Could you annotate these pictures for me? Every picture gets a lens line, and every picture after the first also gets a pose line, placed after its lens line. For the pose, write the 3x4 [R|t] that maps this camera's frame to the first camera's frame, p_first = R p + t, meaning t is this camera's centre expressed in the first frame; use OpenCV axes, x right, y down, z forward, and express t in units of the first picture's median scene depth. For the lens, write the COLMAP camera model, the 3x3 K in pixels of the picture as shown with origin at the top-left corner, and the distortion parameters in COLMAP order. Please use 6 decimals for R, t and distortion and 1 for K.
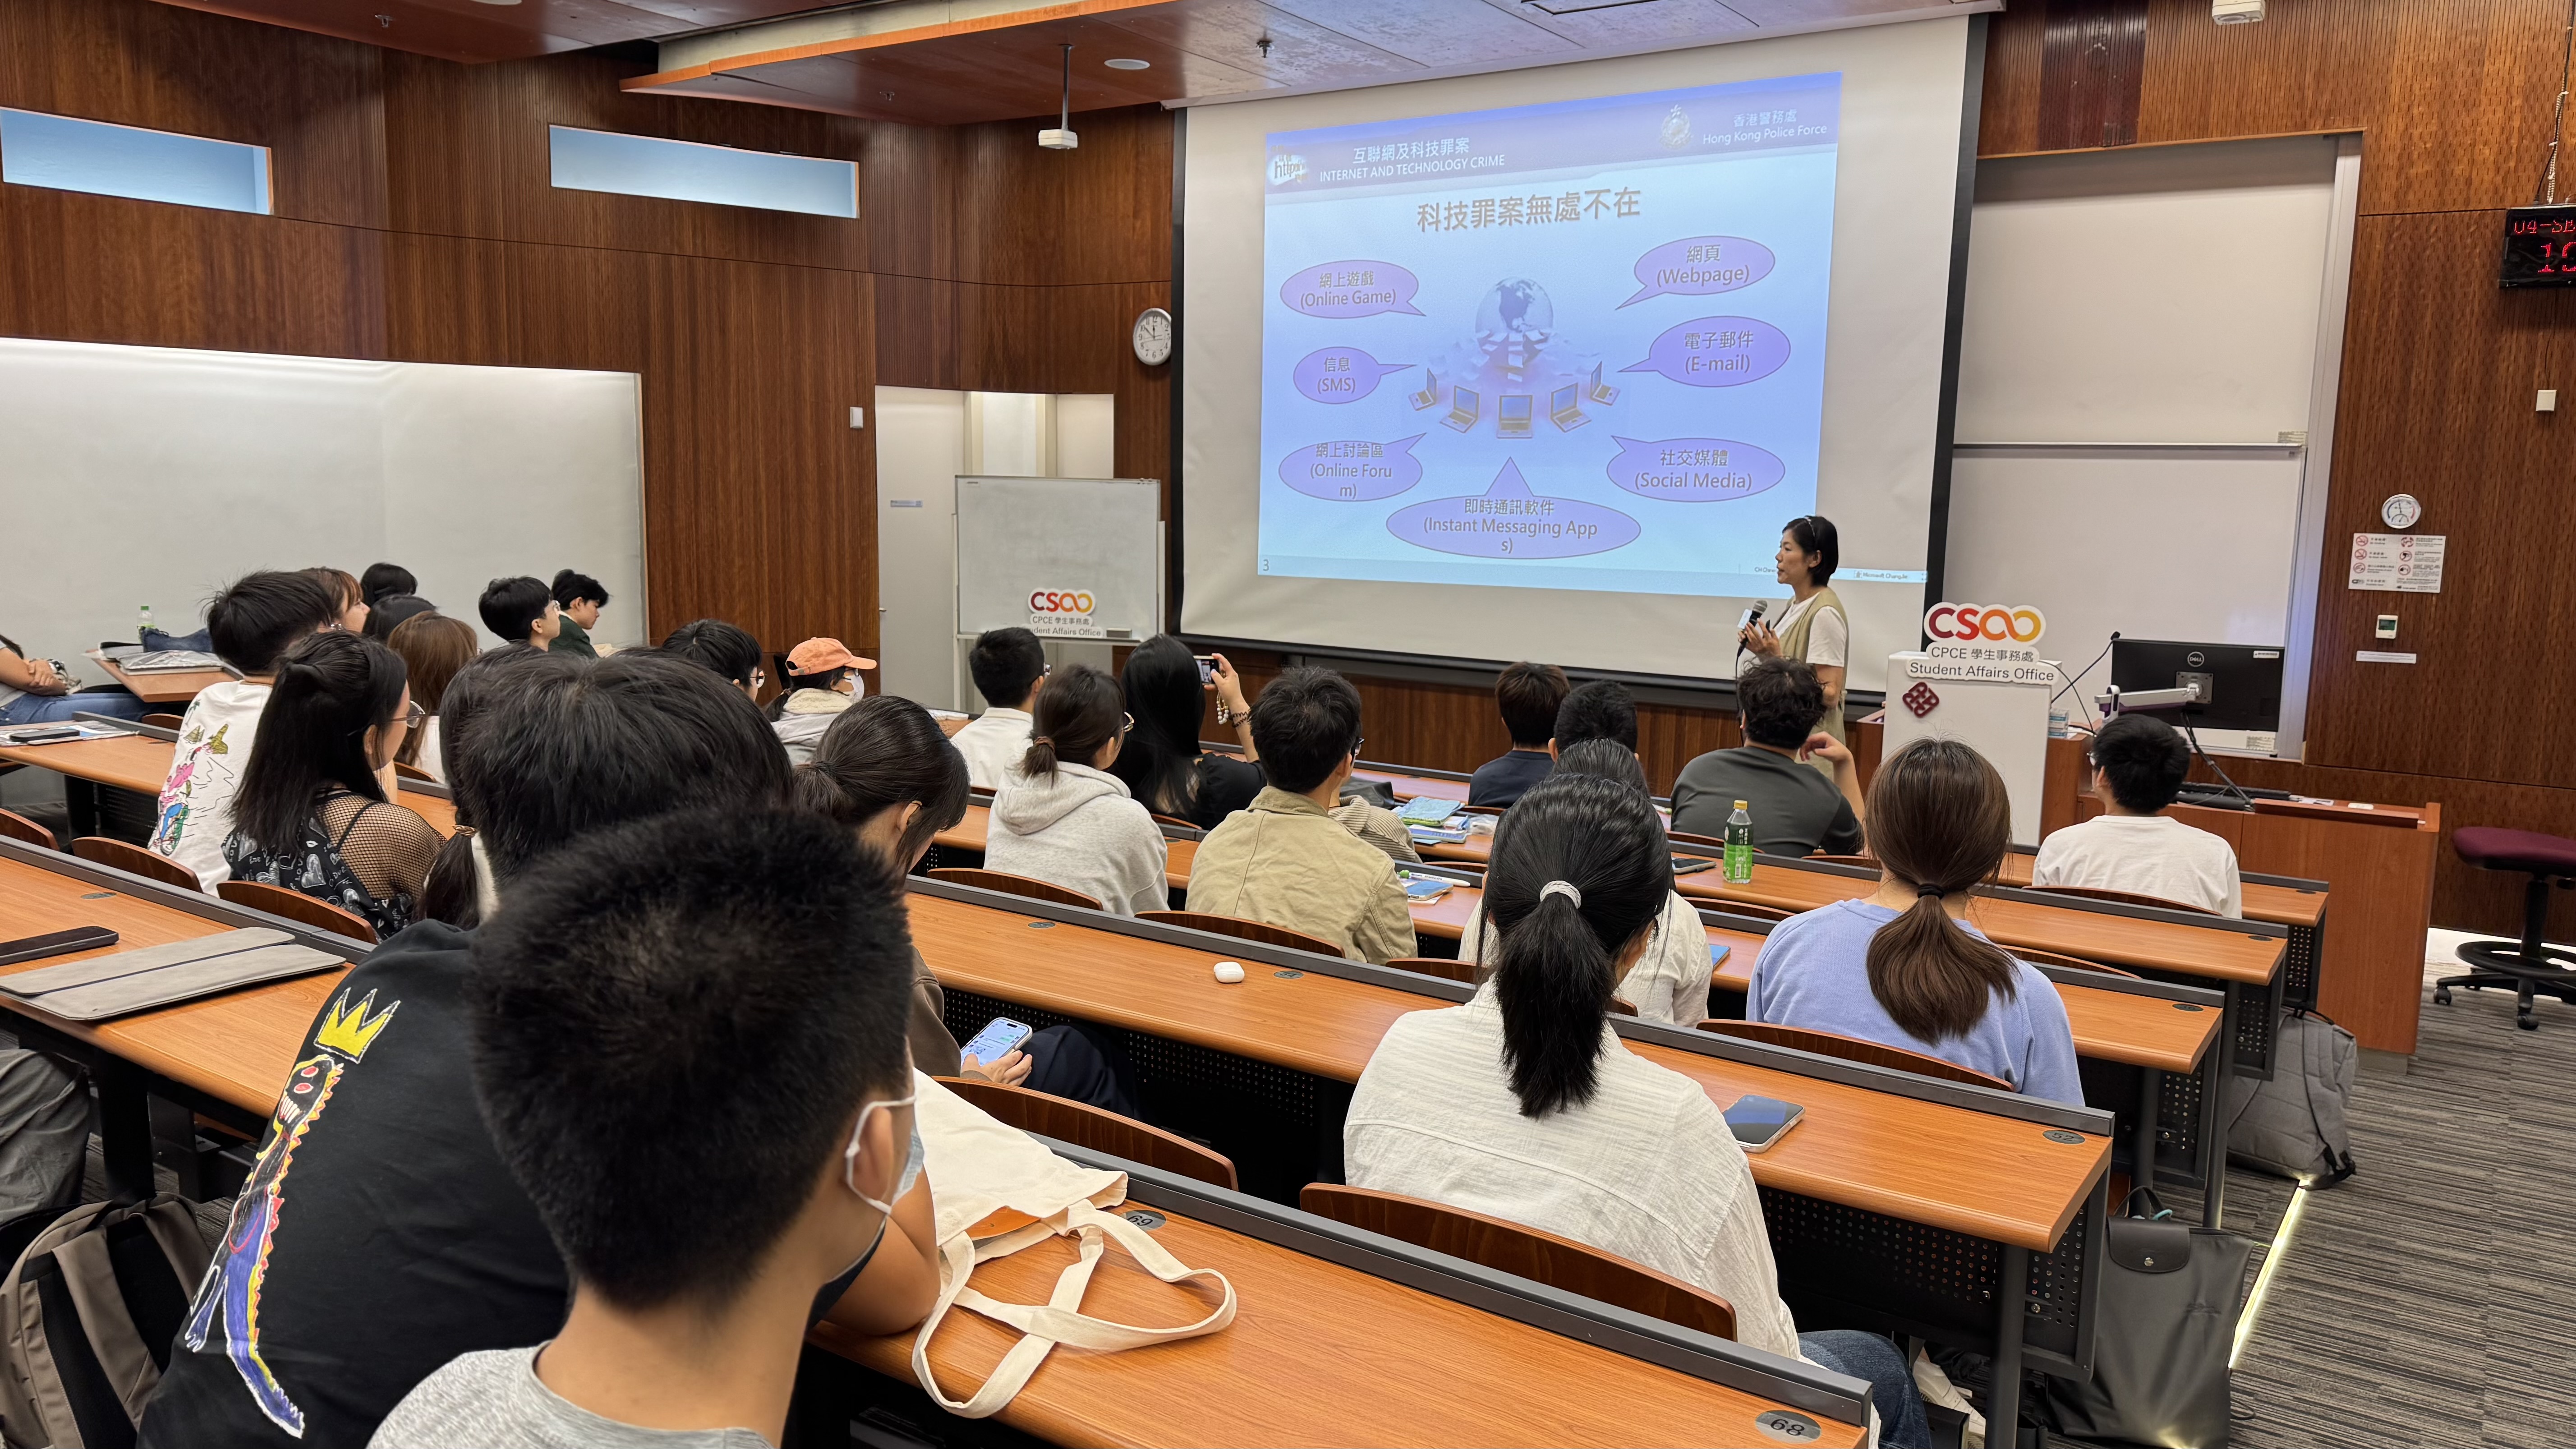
lens RADIAL K [[1826.1, 0, 1288.7], [0, 1826.1, 815.4], [0, 0, 1]] dist [0.101026, -0.144359]
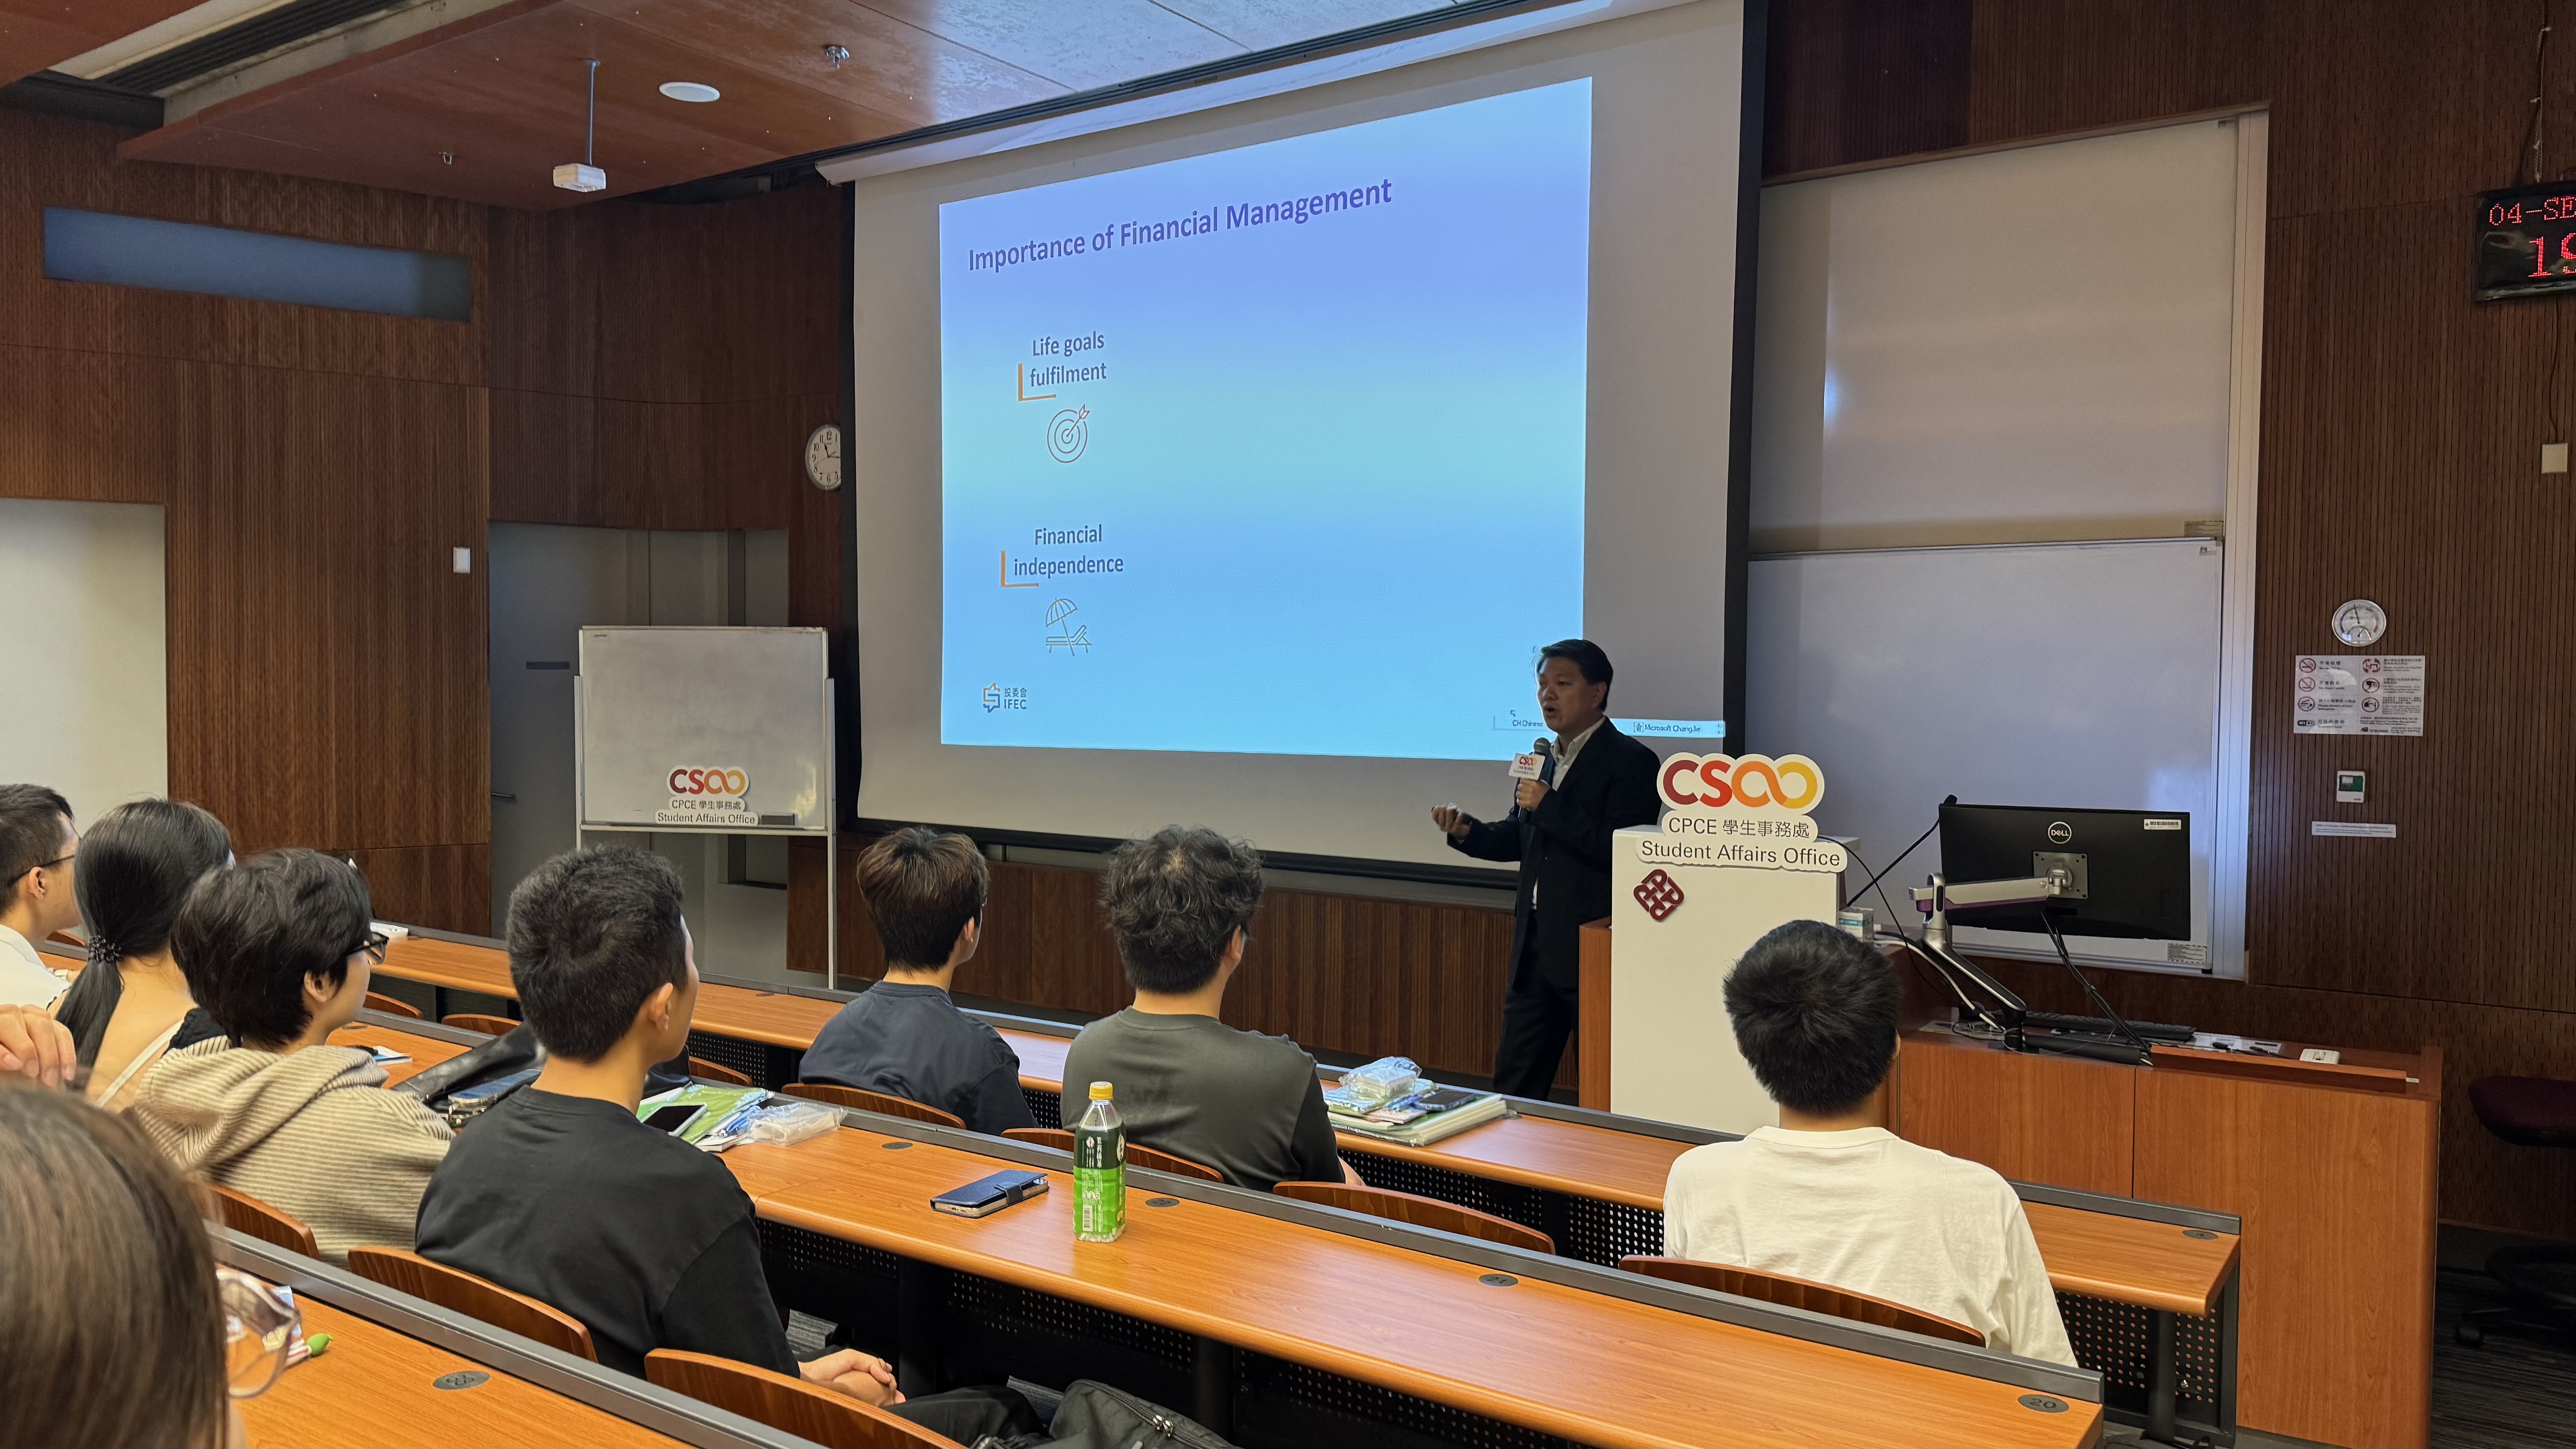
lens RADIAL K [[1826.1, 0, 1288.7], [0, 1826.1, 815.4], [0, 0, 1]] dist [0.101026, -0.144359]
pose [[0.999897, -0.010867, -0.009357, 0.195698], [0.009799, 0.994164, -0.107436, -0.019190], [0.010470, 0.107334, 0.994168, 0.298799]]
